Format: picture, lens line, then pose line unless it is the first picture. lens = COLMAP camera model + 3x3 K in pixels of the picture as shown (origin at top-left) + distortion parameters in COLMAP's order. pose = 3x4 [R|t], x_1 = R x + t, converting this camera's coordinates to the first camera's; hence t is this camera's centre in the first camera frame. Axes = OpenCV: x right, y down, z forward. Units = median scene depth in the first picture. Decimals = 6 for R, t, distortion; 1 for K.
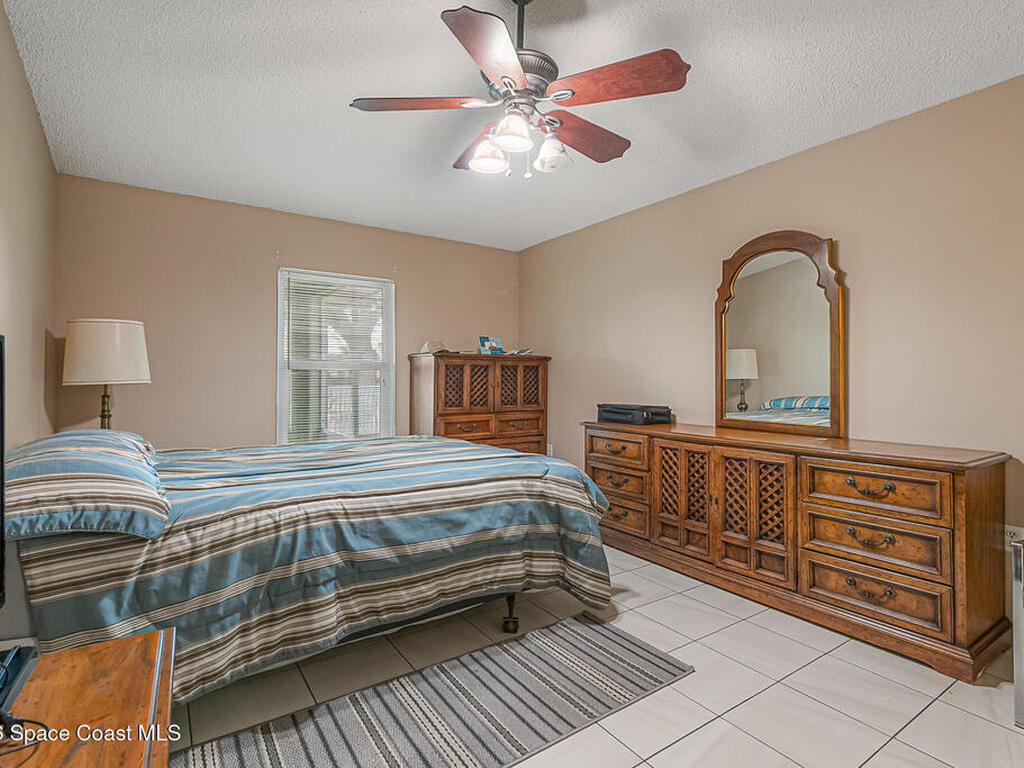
lens RADIAL K [[515.8, 0, 507.3], [0, 515.8, 377.3], [0, 0, 1]] dist [0.001767, 0.000925]
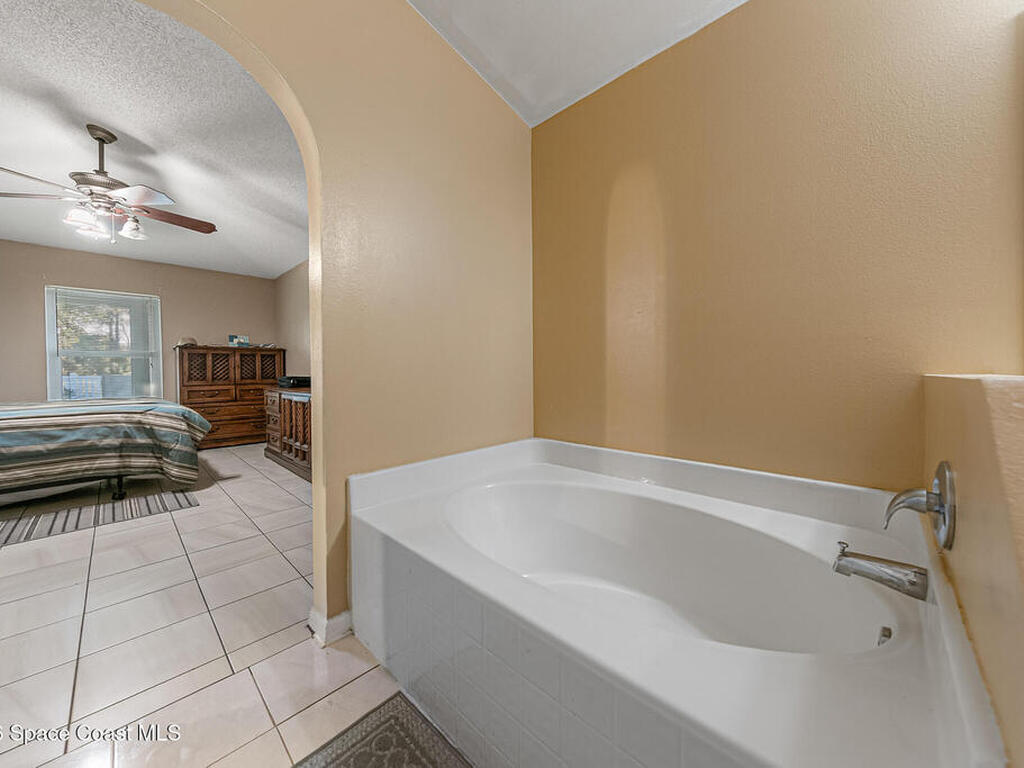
lens RADIAL K [[379.9, 0, 510.2], [0, 379.9, 377.9], [0, 0, 1]] dist [0.001220, 0.000181]
pose [[0.976842, -0.012492, 0.213597, 1.084568], [0.007465, 0.999676, 0.024328, 0.054261], [-0.213832, -0.022170, 0.976619, -0.578202]]
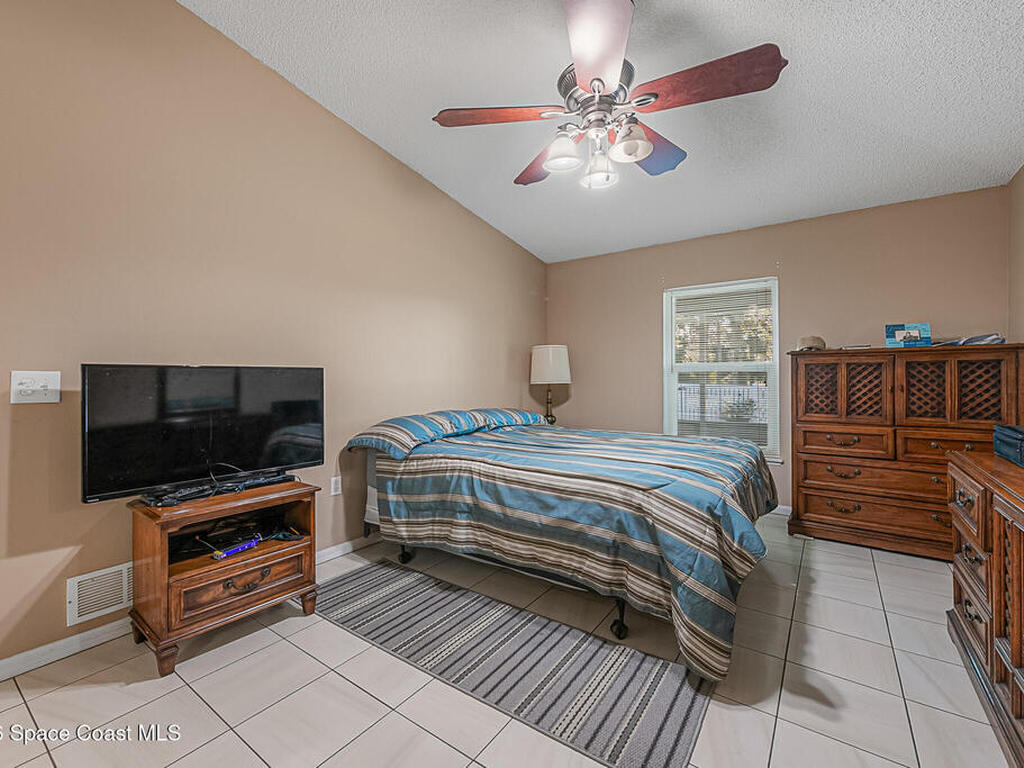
lens RADIAL K [[443.7, 0, 513.2], [0, 443.7, 376.5], [0, 0, 1]] dist [0.003560, 0.000010]
pose [[0.356307, -0.006514, -0.934346, 0.768120], [0.007467, 0.999964, -0.004124, -0.008670], [0.934339, -0.005507, 0.356343, 0.523527]]
